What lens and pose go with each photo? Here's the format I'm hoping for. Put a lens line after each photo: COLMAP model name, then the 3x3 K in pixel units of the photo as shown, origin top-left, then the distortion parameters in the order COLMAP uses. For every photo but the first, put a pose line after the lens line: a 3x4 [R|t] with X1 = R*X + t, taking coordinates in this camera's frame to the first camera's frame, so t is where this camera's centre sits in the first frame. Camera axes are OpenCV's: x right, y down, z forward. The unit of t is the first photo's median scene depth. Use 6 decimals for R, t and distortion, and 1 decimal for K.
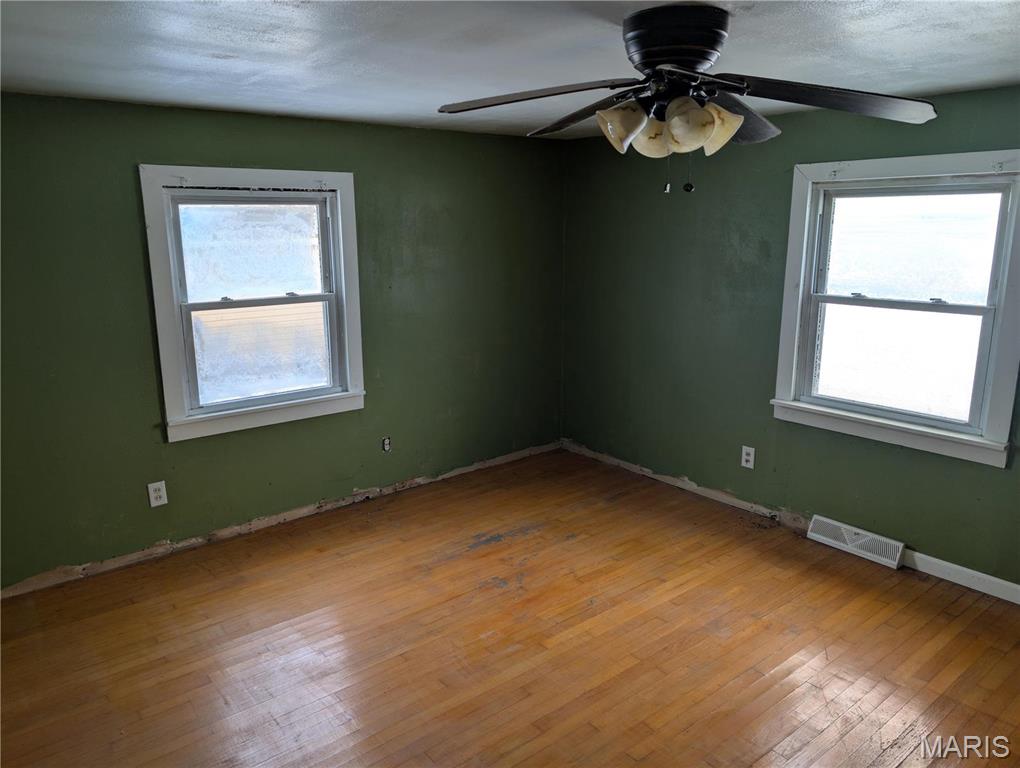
lens RADIAL K [[734.7, 0, 506.3], [0, 734.7, 376.9], [0, 0, 1]] dist [0.065729, -0.046094]
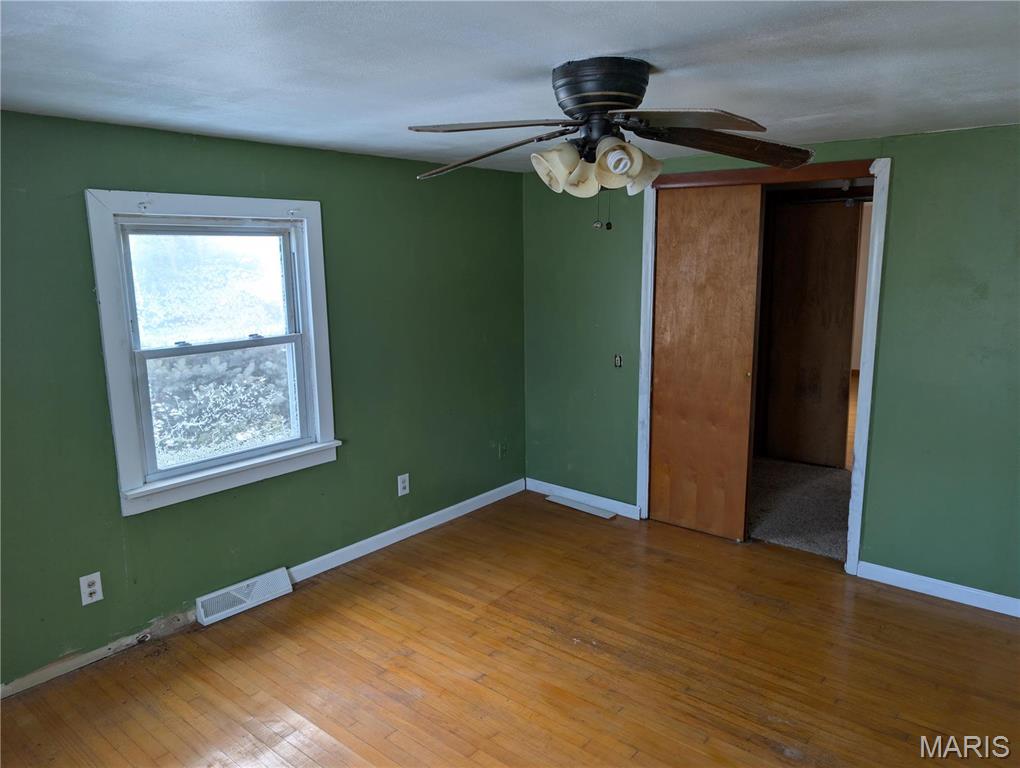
lens RADIAL K [[728.0, 0, 510.4], [0, 728.0, 388.4], [0, 0, 1]] dist [0.006721, 0.003272]
pose [[-0.190488, -0.172896, 0.966344, -0.457017], [0.213331, 0.953554, 0.212660, -0.159735], [-0.958230, 0.246660, -0.144757, 0.756307]]
